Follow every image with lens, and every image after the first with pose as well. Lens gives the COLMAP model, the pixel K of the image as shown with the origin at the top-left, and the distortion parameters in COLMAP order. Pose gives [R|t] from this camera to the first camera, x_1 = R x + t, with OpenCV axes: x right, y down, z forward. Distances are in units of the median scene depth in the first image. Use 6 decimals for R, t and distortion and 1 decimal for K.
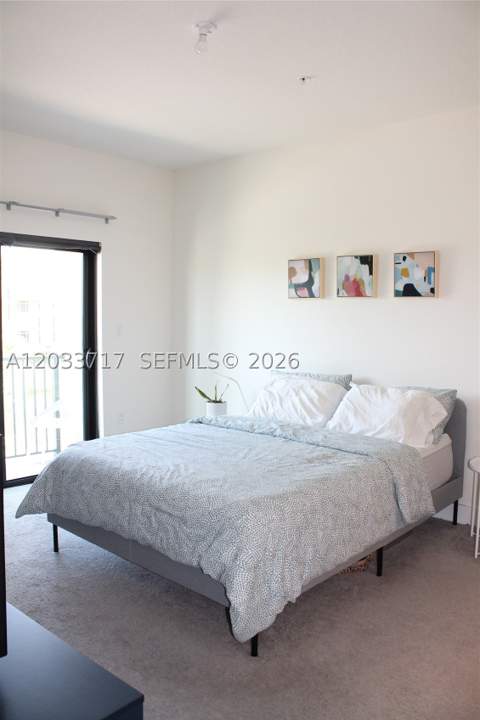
lens RADIAL K [[610.7, 0, 251.0], [0, 610.7, 360.4], [0, 0, 1]] dist [-0.099041, 0.135697]
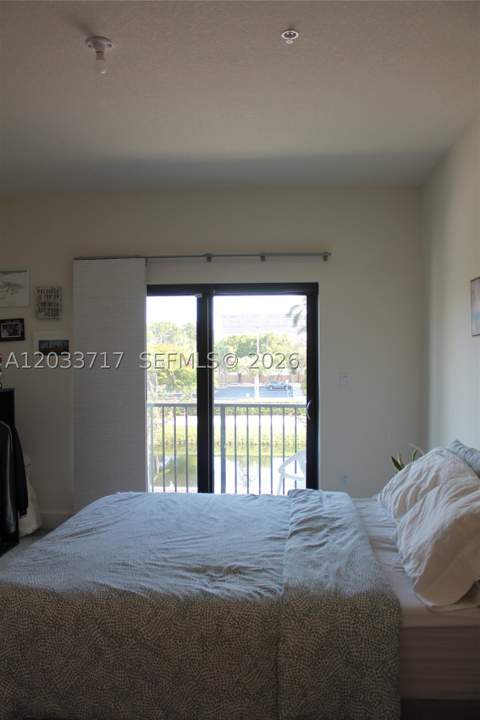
lens RADIAL K [[610.7, 0, 251.0], [0, 610.7, 360.4], [0, 0, 1]] dist [-0.099041, 0.135697]
pose [[0.625604, 0.025967, -0.779709, 0.663044], [-0.073381, 0.996973, -0.025674, -0.068100], [0.776682, 0.073277, 0.625616, 0.545737]]
